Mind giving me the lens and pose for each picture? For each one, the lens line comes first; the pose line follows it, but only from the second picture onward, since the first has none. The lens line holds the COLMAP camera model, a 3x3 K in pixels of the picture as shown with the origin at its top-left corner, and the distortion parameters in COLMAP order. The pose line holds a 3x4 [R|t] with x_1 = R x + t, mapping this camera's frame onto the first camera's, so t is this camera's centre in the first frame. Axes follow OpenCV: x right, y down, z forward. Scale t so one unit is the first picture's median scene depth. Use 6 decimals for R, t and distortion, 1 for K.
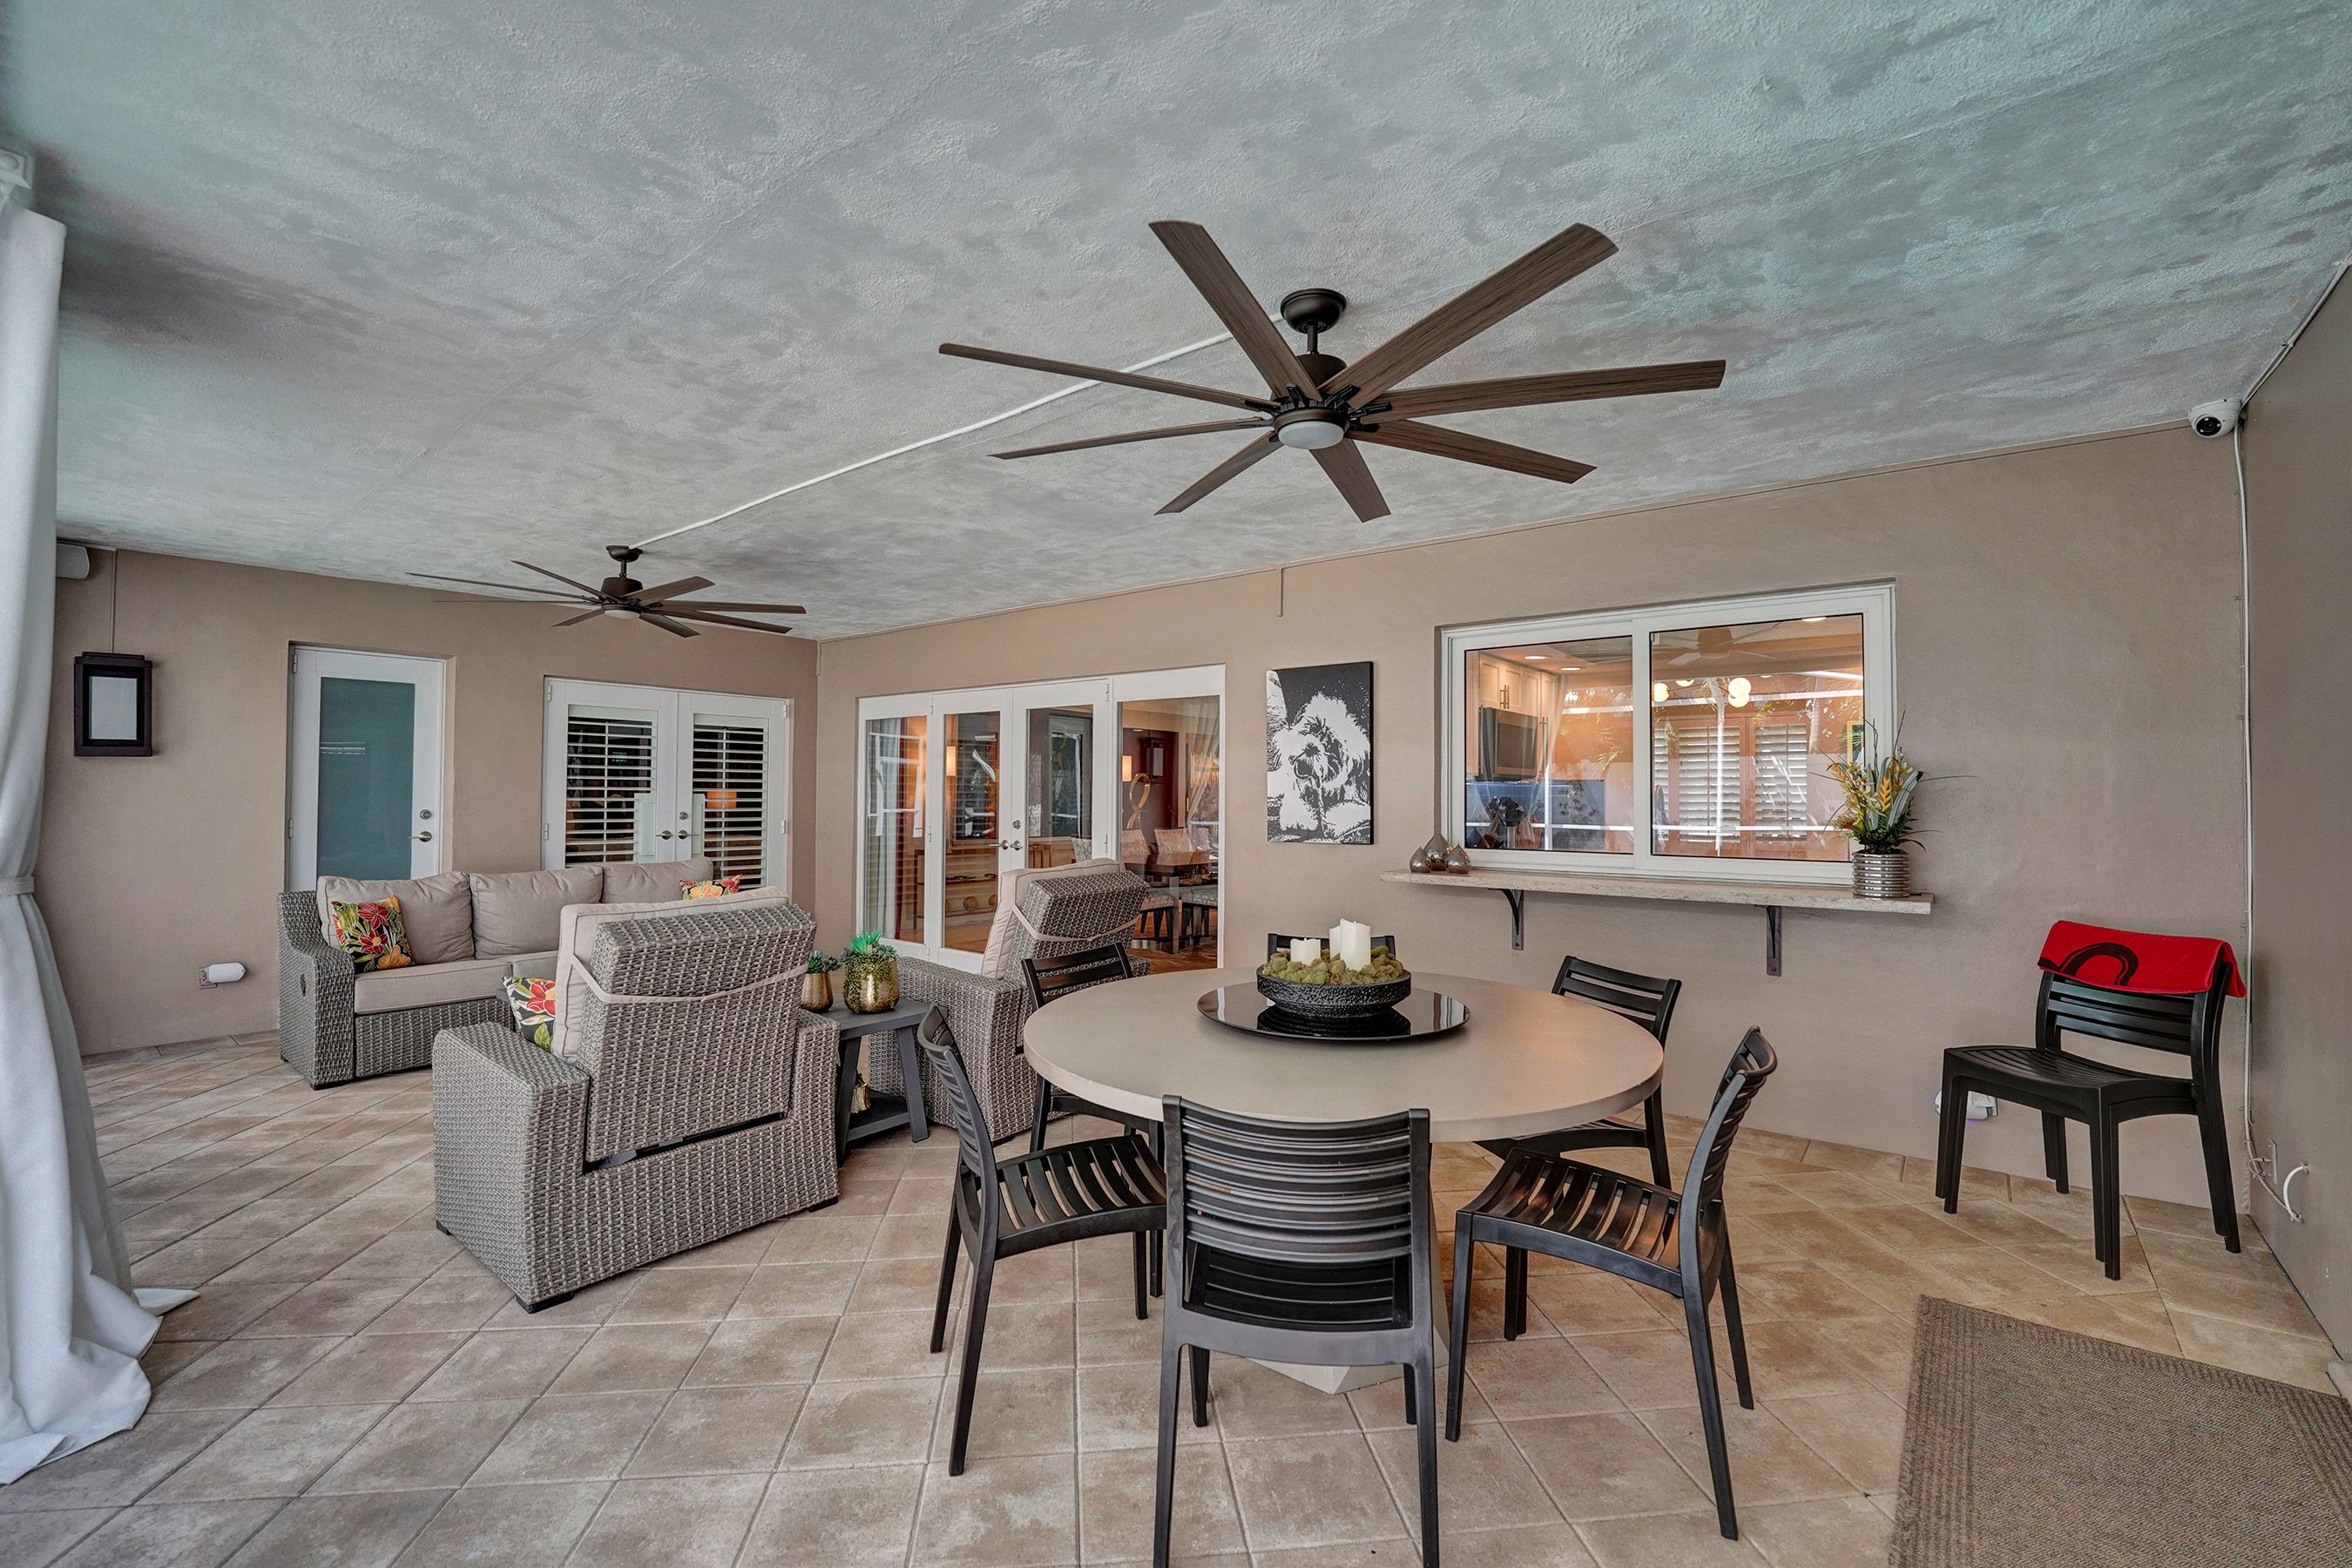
lens RADIAL K [[979.1, 0, 1192.2], [0, 979.1, 772.9], [0, 0, 1]] dist [-0.020098, 0.003460]
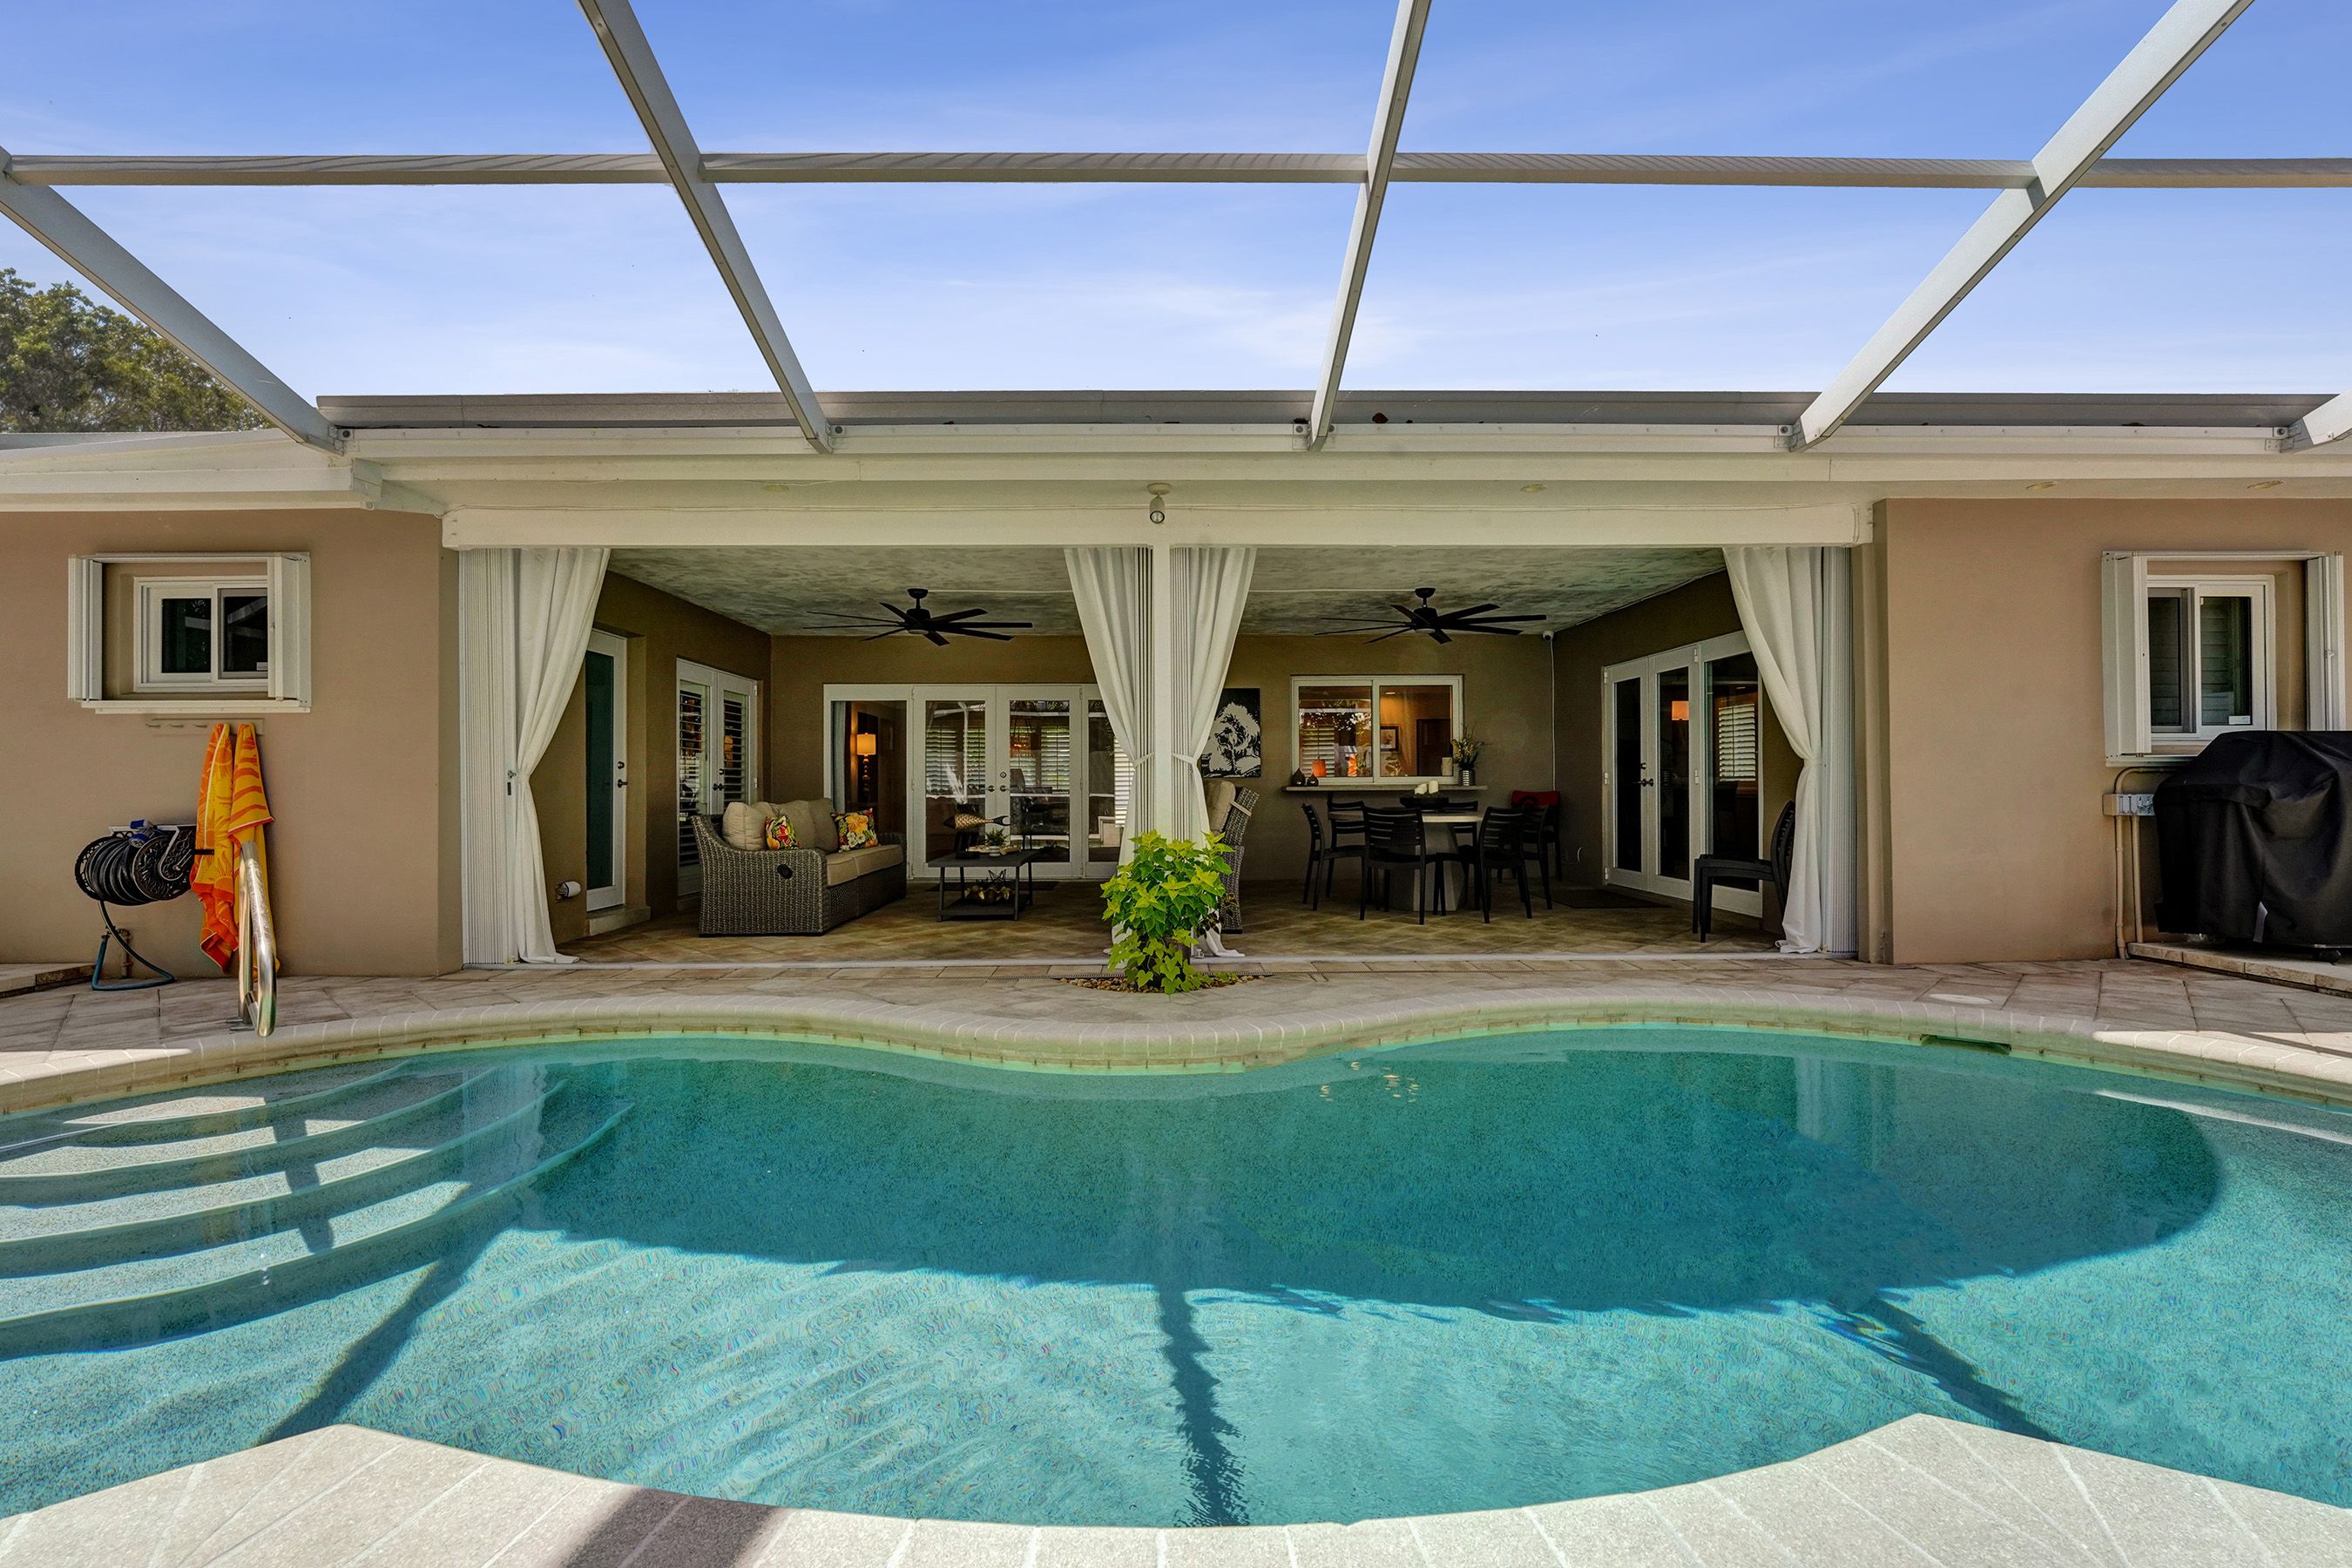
lens RADIAL K [[979.1, 0, 1170.8], [0, 979.1, 784.3], [0, 0, 1]] dist [-0.020098, 0.003460]
pose [[0.775547, -0.007760, 0.631242, -1.237300], [-0.003417, 0.999858, 0.016490, 0.053863], [-0.631280, -0.014945, 0.775411, -0.475848]]
